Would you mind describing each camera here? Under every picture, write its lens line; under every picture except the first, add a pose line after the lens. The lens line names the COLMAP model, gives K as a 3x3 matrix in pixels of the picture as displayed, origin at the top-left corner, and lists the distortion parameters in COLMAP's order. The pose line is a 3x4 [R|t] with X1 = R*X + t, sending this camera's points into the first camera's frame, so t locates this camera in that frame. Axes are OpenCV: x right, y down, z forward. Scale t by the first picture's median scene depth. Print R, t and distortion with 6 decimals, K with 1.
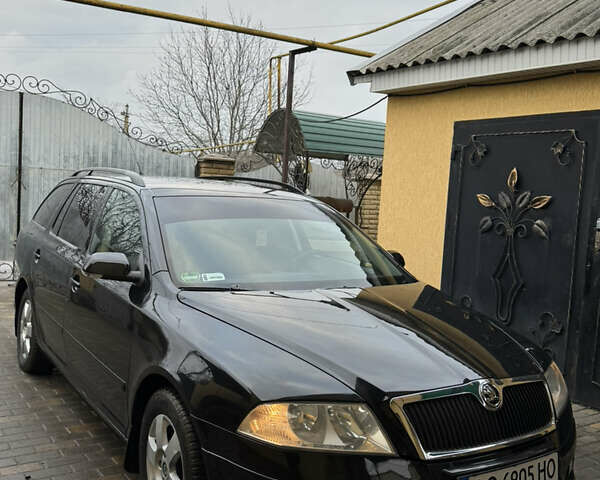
lens RADIAL K [[659.5, 0, 300.0], [0, 659.5, 240.0], [0, 0, 1]] dist [0.193799, -0.412736]
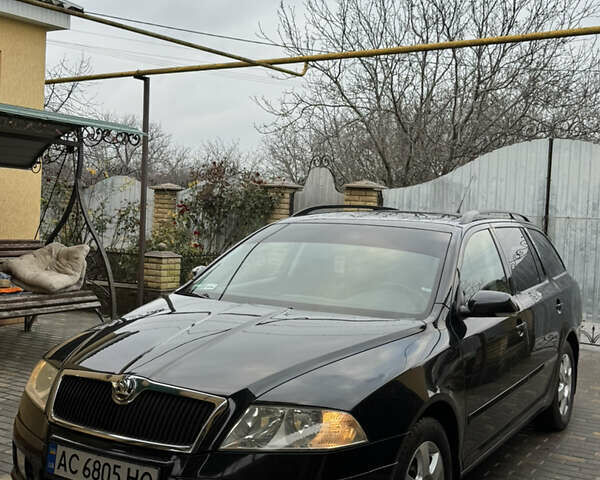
lens RADIAL K [[794.9, 0, 300.0], [0, 794.9, 240.0], [0, 0, 1]] dist [0.273009, -0.703279]
pose [[0.425889, -0.006136, -0.904755, 0.467083], [-0.091762, 0.994528, -0.049939, 0.012216], [0.900110, 0.104291, 0.422995, 0.212477]]
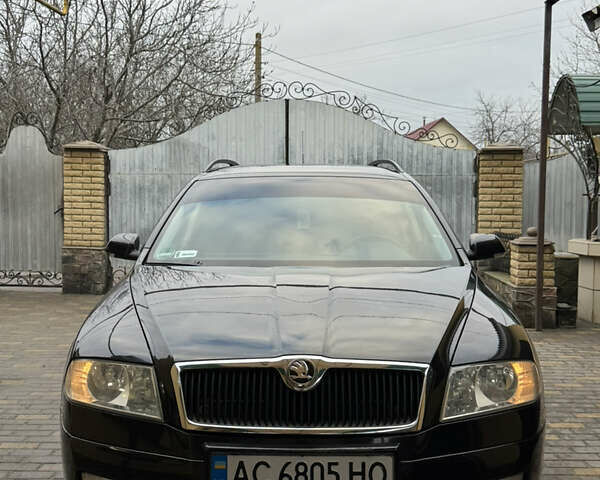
lens RADIAL K [[794.9, 0, 300.0], [0, 794.9, 240.0], [0, 0, 1]] dist [0.273009, -0.703279]
pose [[0.823675, -0.020089, -0.566706, 0.263280], [-0.001271, 0.999304, -0.037273, 0.031092], [0.567060, 0.031421, 0.823077, 0.049672]]
